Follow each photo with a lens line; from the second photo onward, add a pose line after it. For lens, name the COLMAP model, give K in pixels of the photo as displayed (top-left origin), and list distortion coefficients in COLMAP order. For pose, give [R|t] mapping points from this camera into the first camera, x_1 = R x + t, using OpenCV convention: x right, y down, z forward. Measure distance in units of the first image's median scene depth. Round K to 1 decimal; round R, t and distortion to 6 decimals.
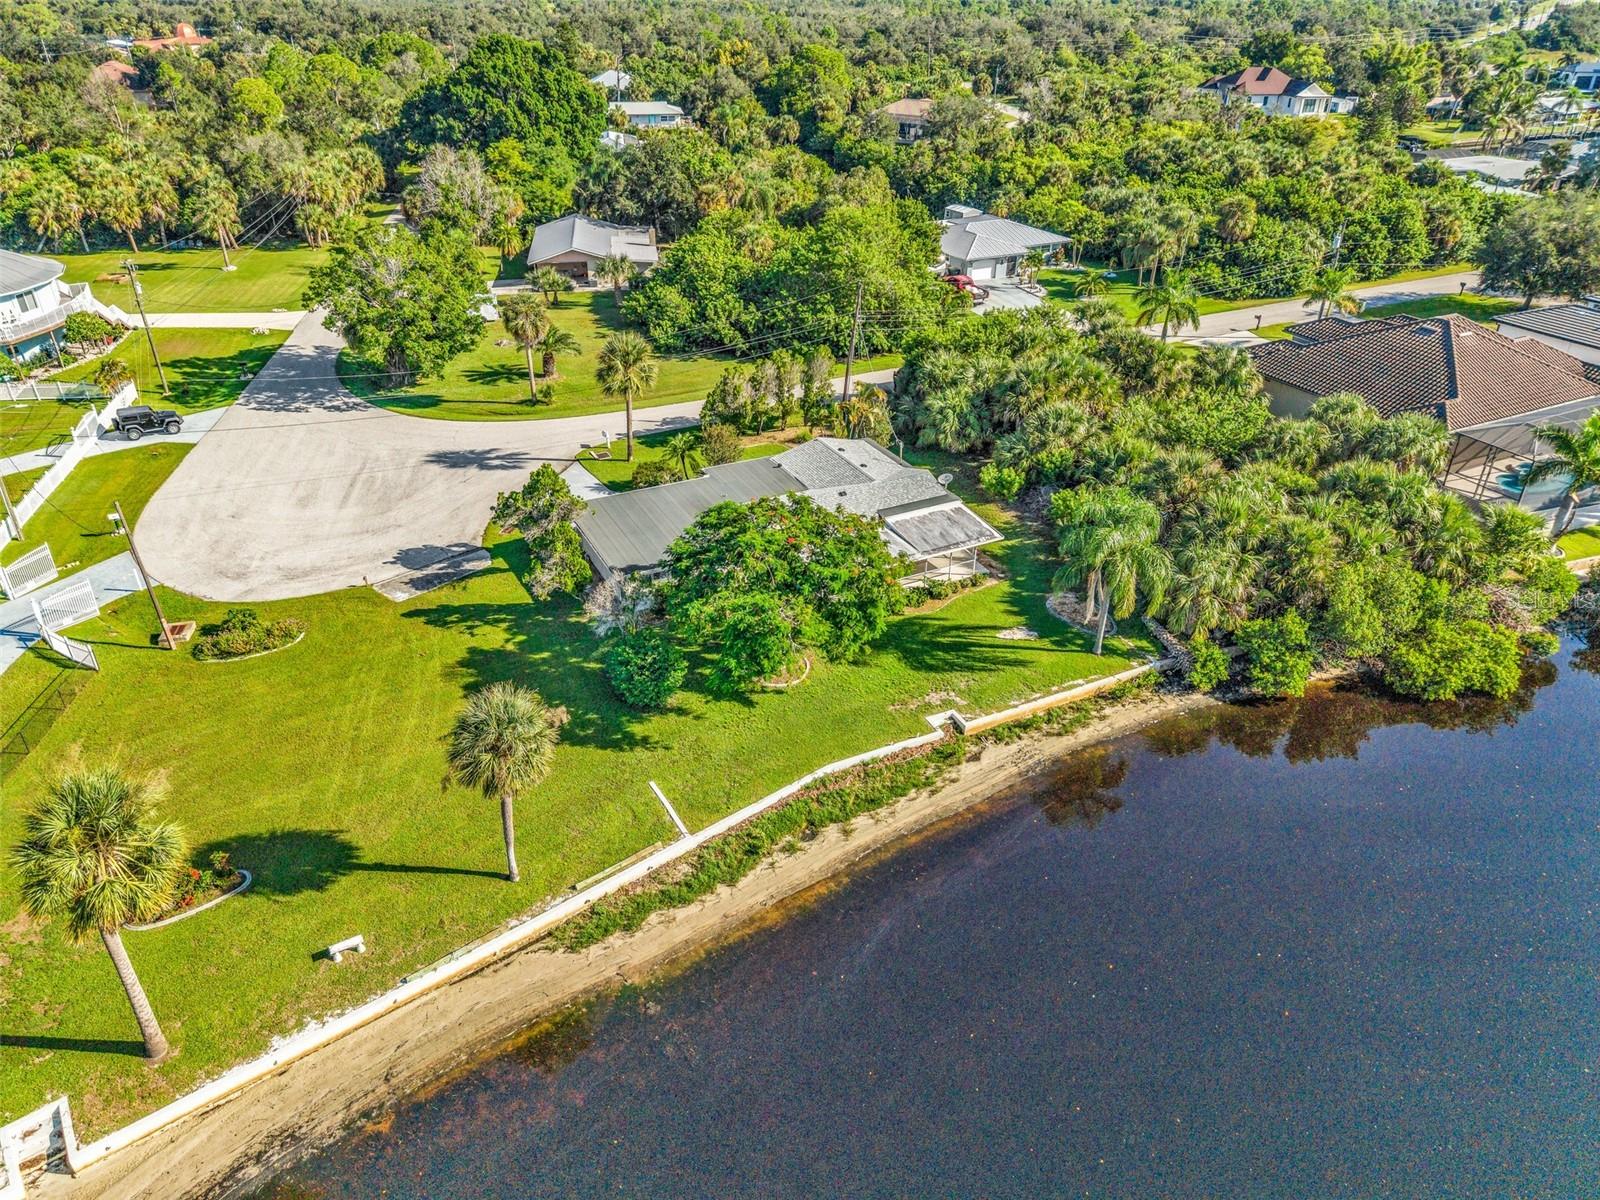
lens RADIAL K [[1066.2, 0, 800.0], [0, 1066.2, 600.0], [0, 0, 1]] dist [0.051315, -0.061936]
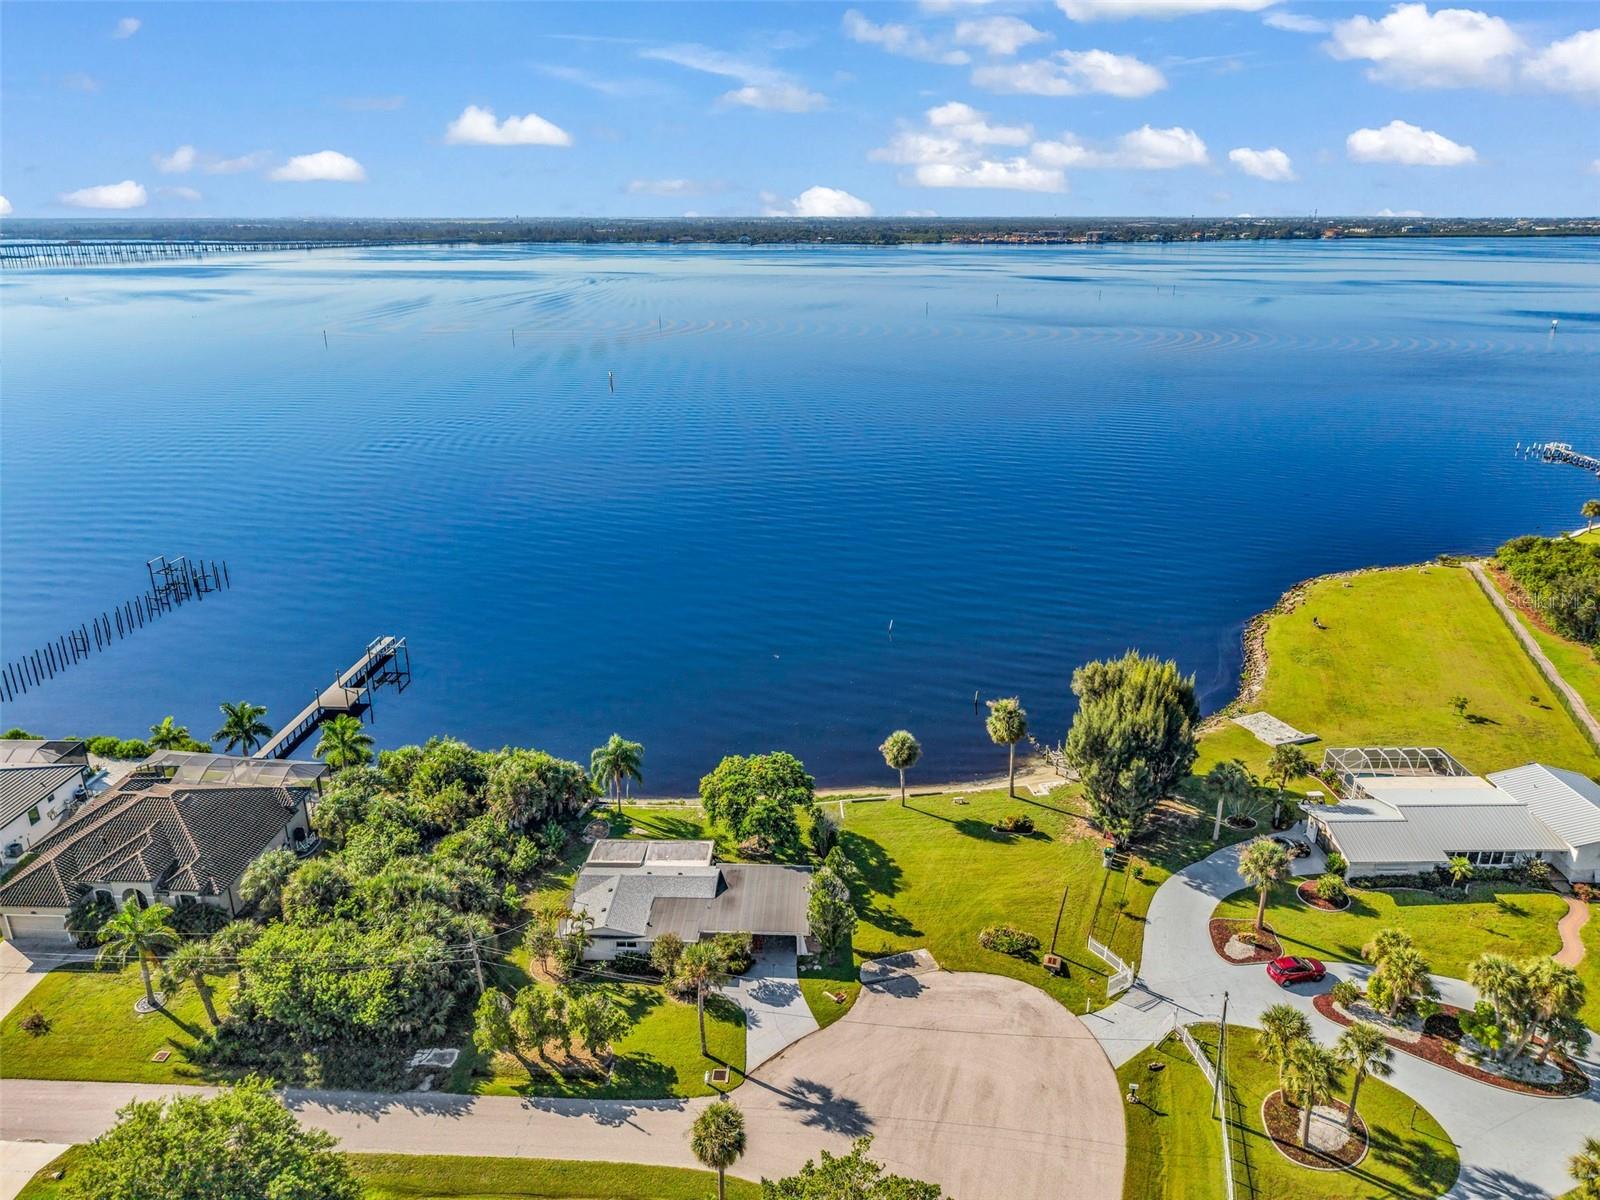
lens RADIAL K [[1069.9, 0, 796.8], [0, 1069.9, 602.0], [0, 0, 1]] dist [0.039708, -0.037561]
pose [[-0.873446, -0.168850, 0.456707, -0.681716], [0.244350, 0.659301, 0.711067, -1.217682], [-0.421171, 0.732675, -0.534605, 1.246572]]
